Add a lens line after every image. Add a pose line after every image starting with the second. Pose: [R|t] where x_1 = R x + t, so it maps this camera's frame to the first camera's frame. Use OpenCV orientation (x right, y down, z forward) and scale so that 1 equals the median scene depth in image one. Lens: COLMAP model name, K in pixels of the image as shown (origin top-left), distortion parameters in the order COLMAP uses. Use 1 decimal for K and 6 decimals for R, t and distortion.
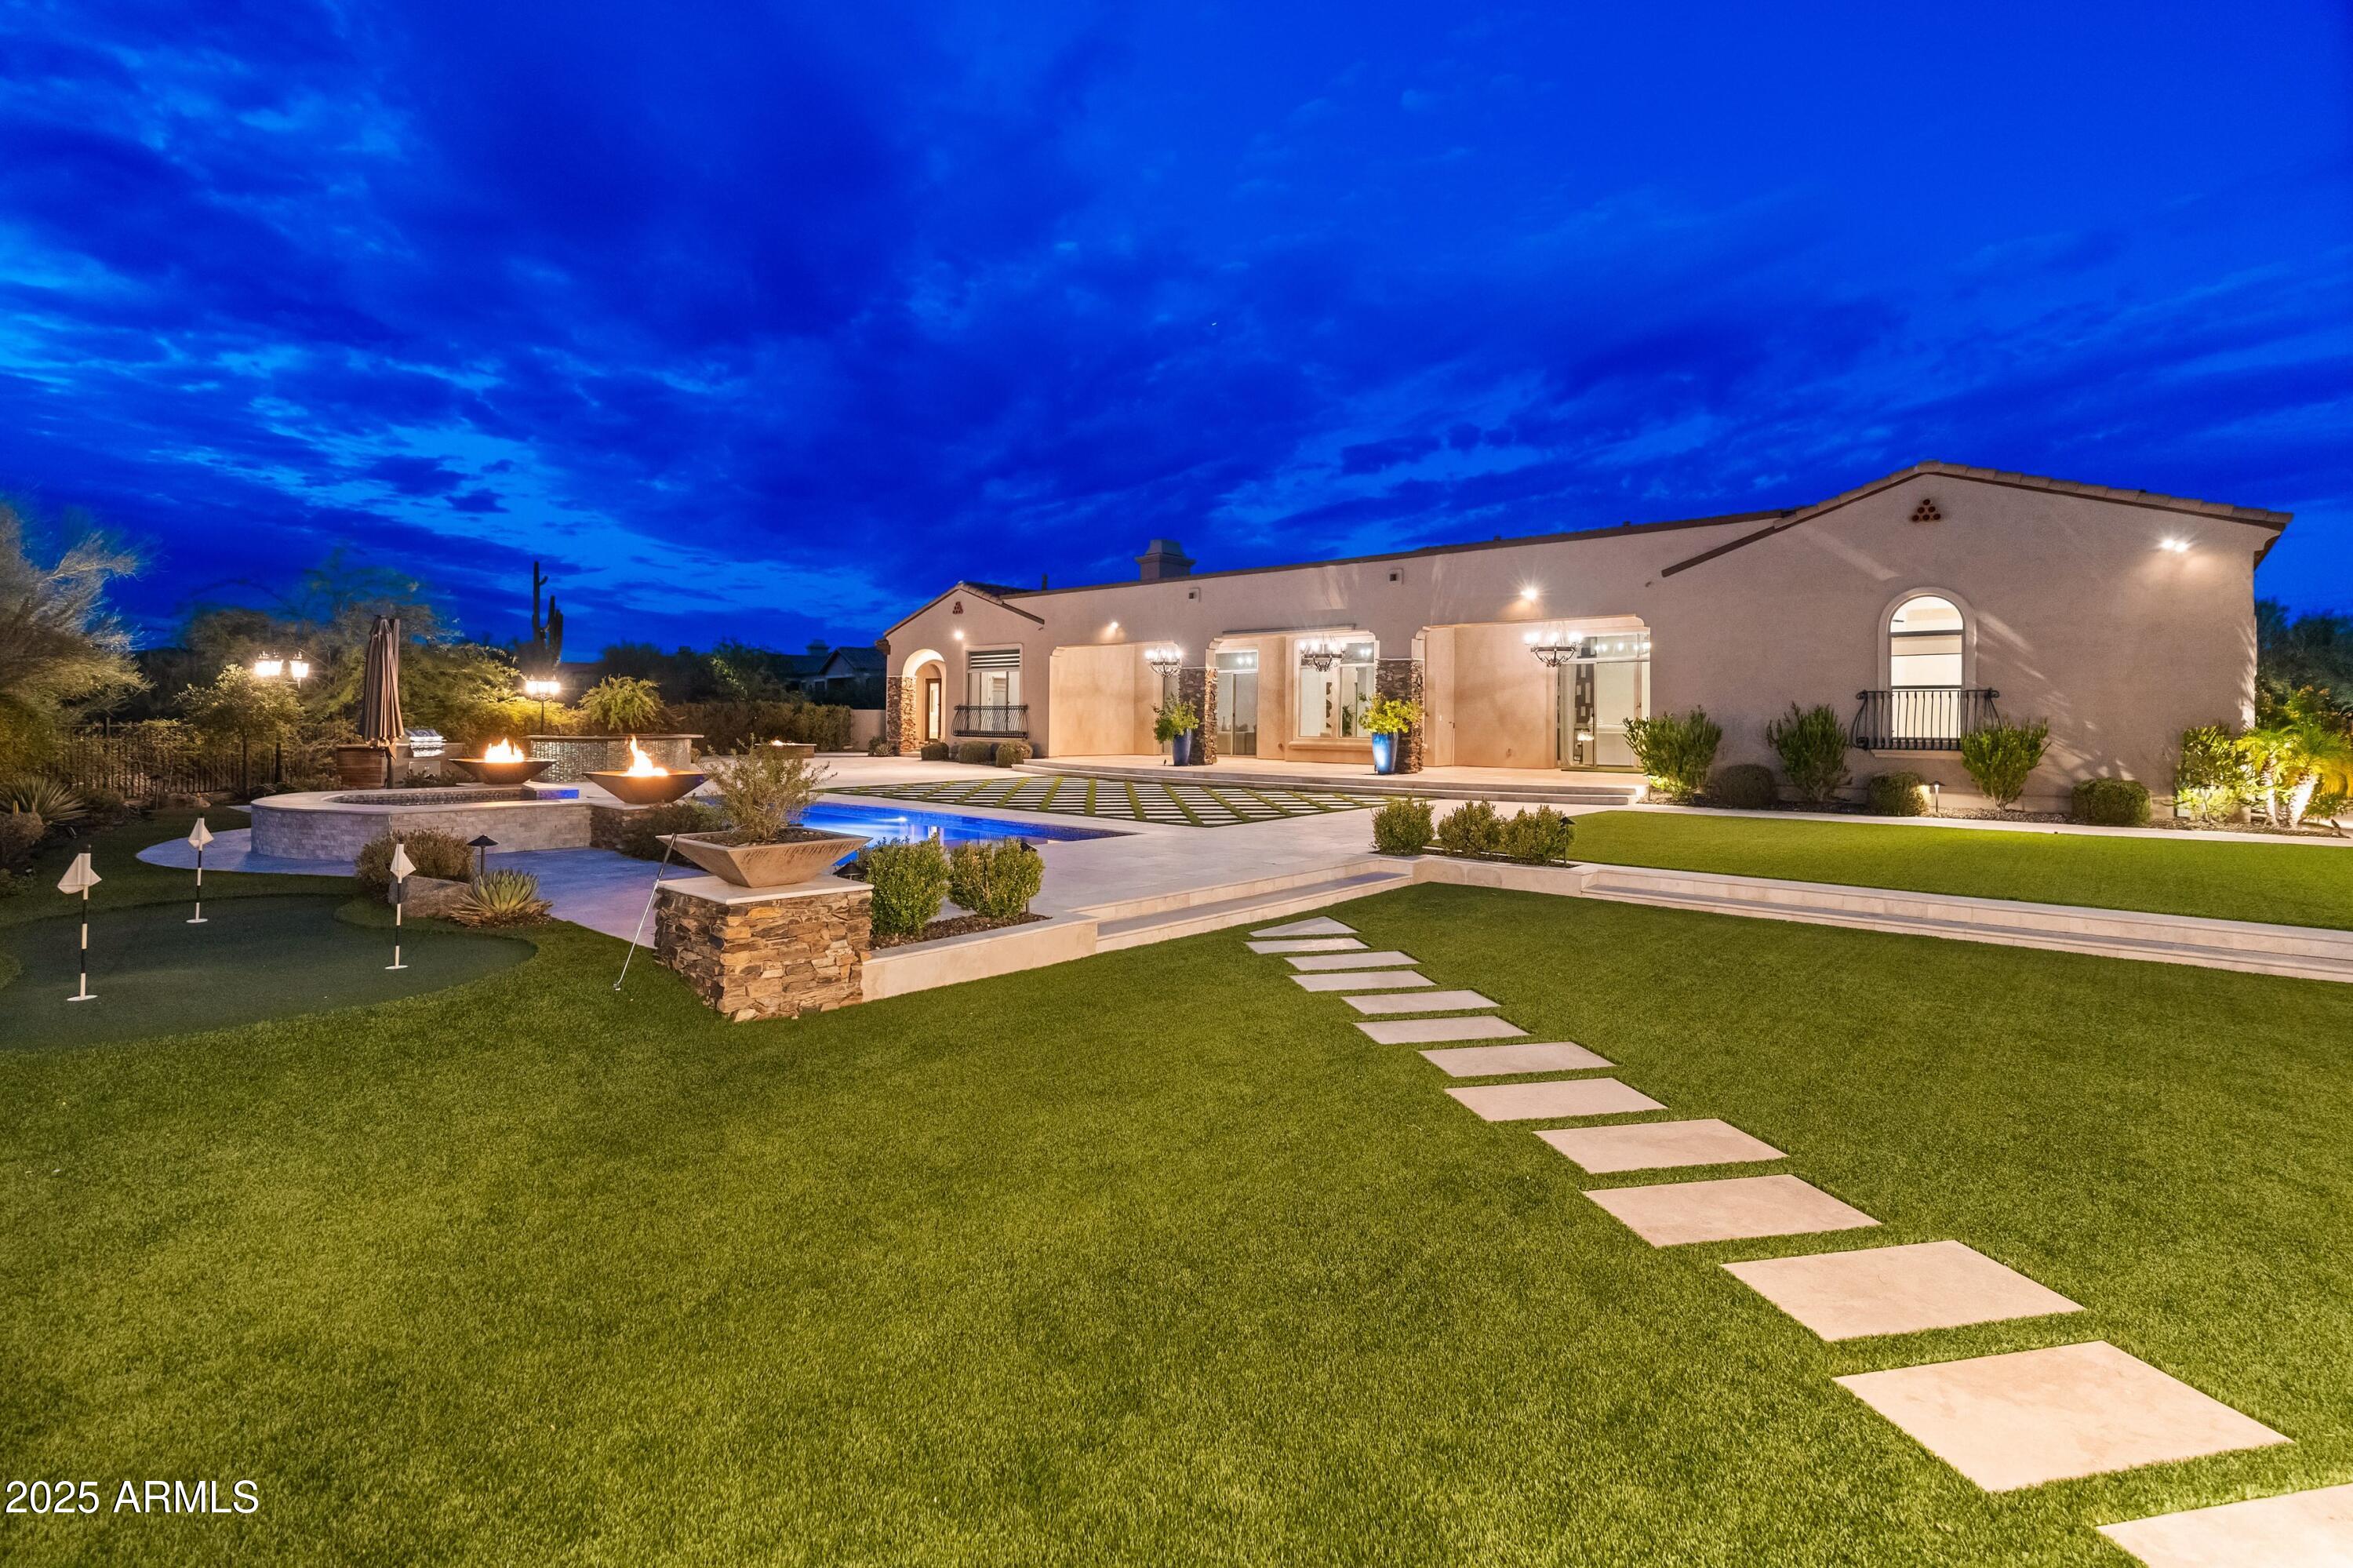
lens RADIAL K [[1107.1, 0, 1176.6], [0, 1107.1, 709.2], [0, 0, 1]] dist [-0.008148, 0.000653]
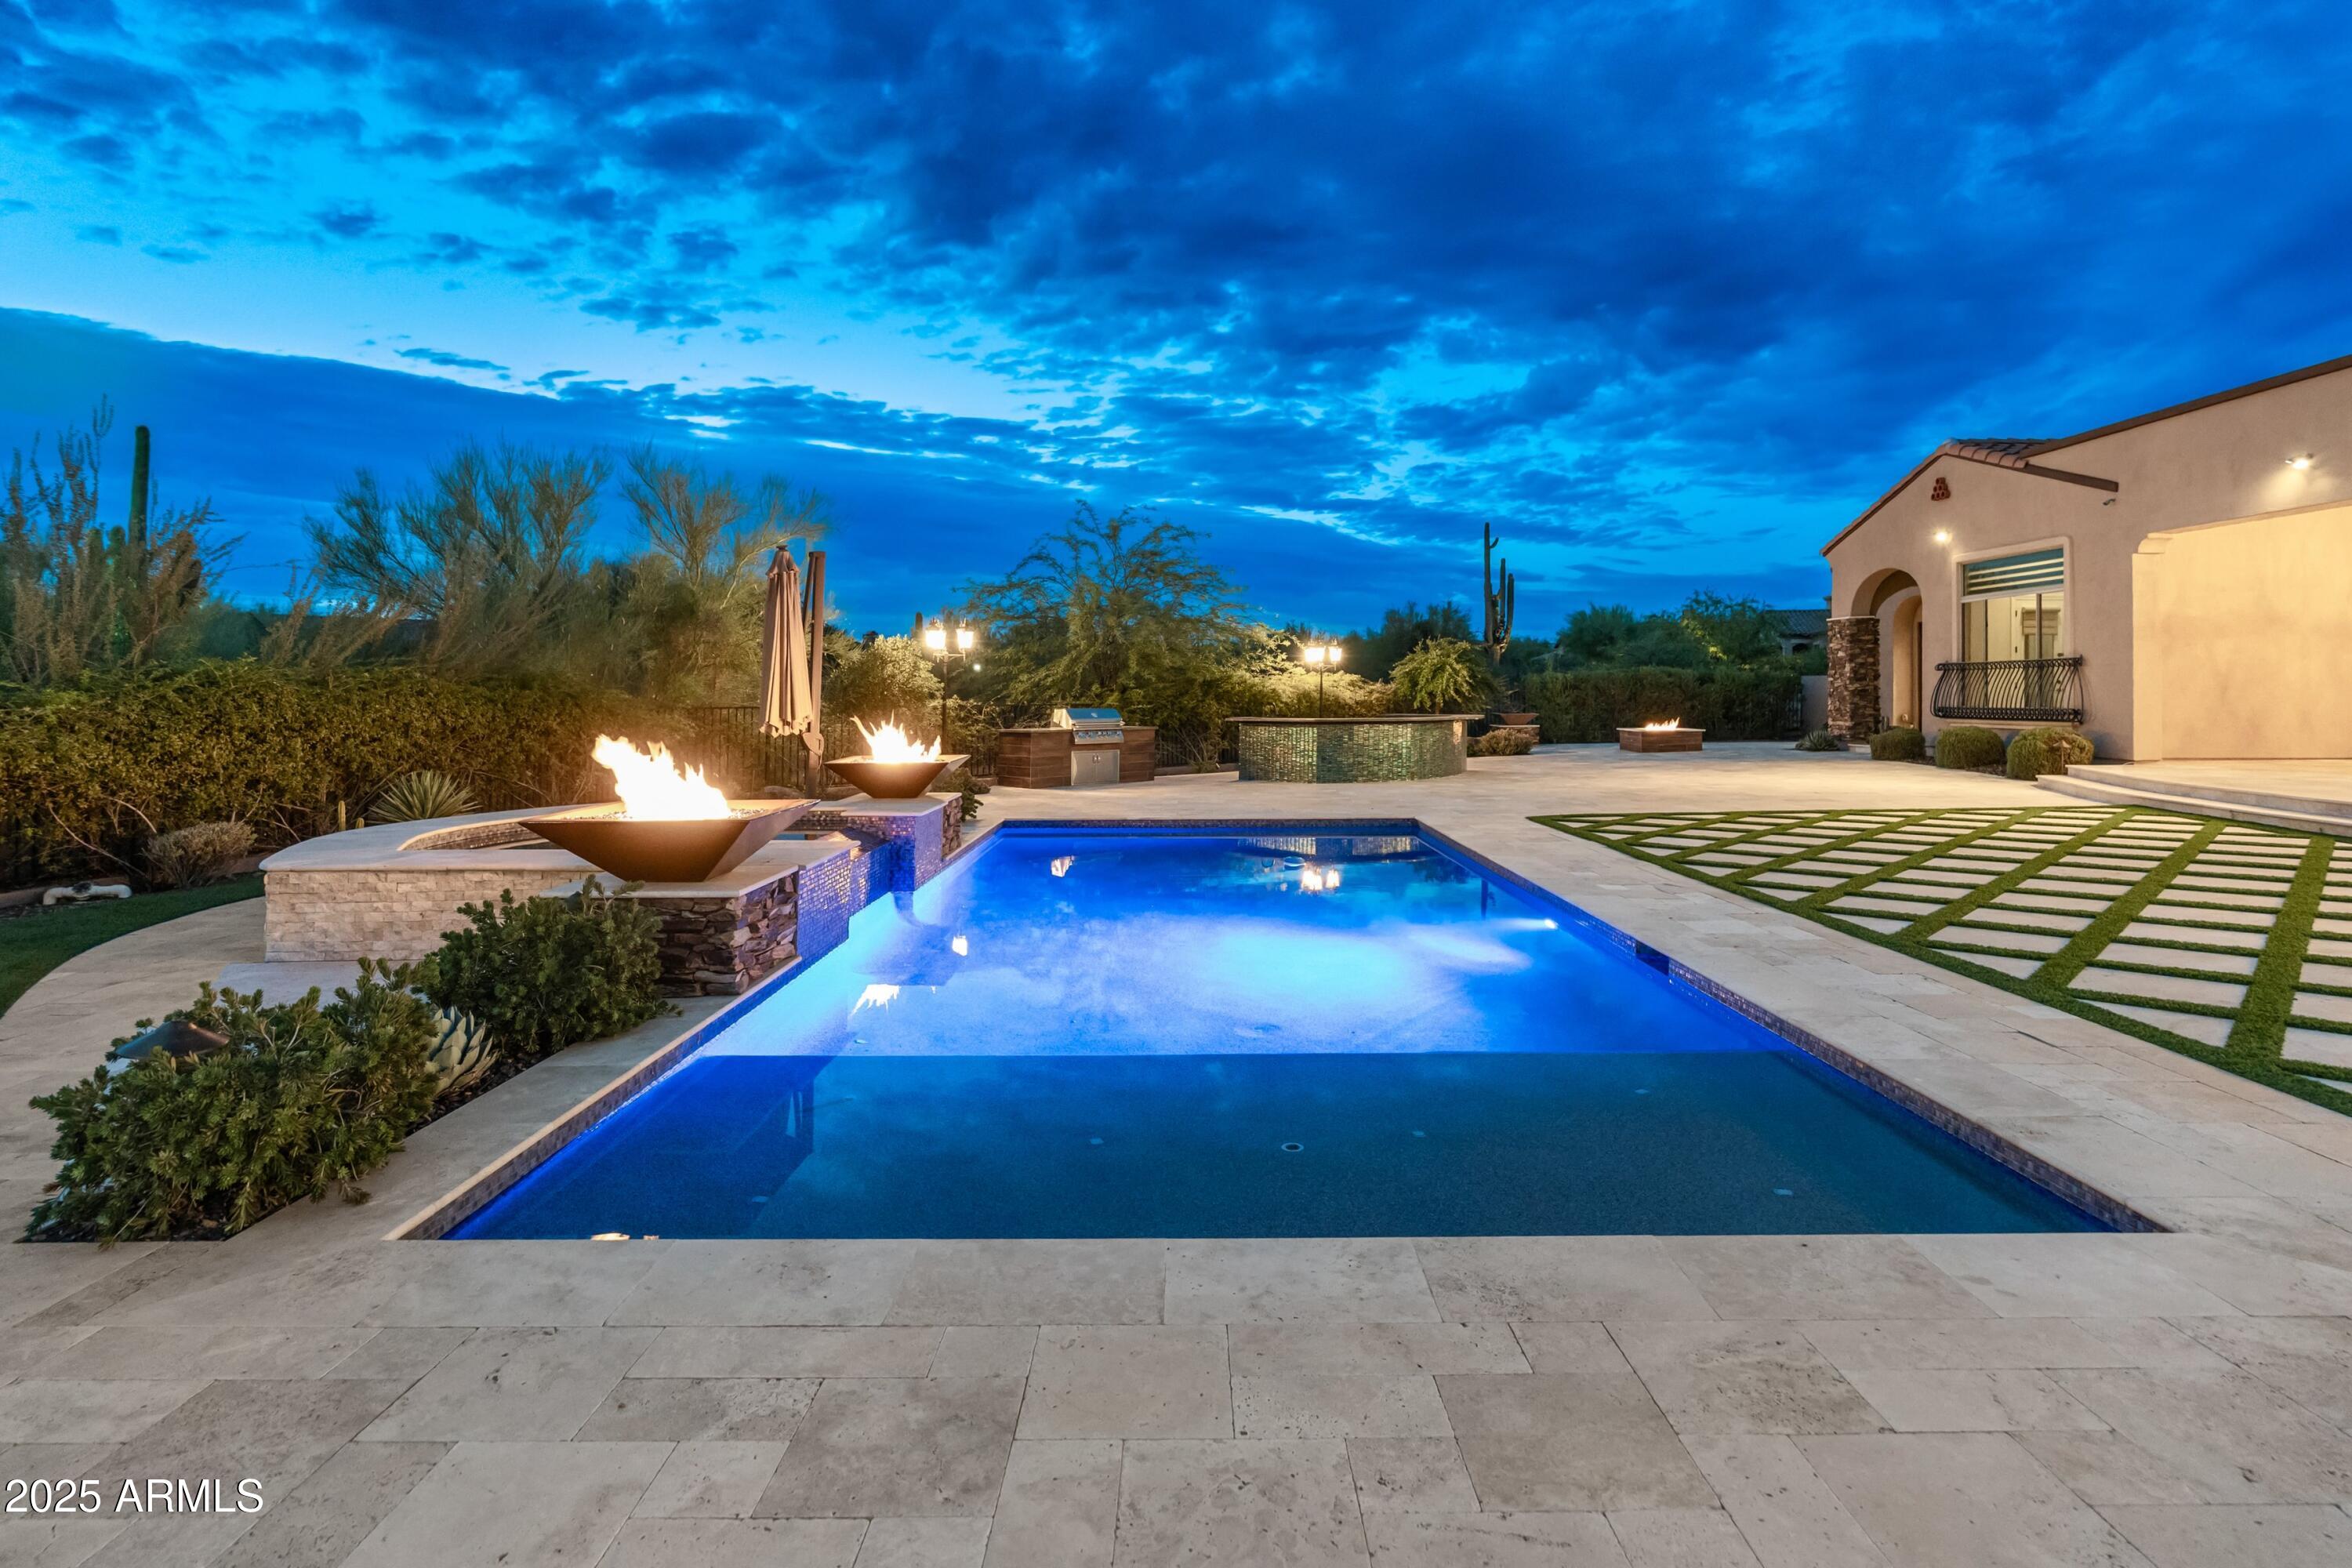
lens RADIAL K [[1232.2, 0, 1178.9], [0, 1232.2, 707.8], [0, 0, 1]] dist [-0.002183, -0.000807]
pose [[0.668588, -0.004075, -0.743622, 0.008038], [0.018067, 0.999779, 0.010765, 0.006001], [0.743414, -0.020632, 0.668514, 0.312784]]
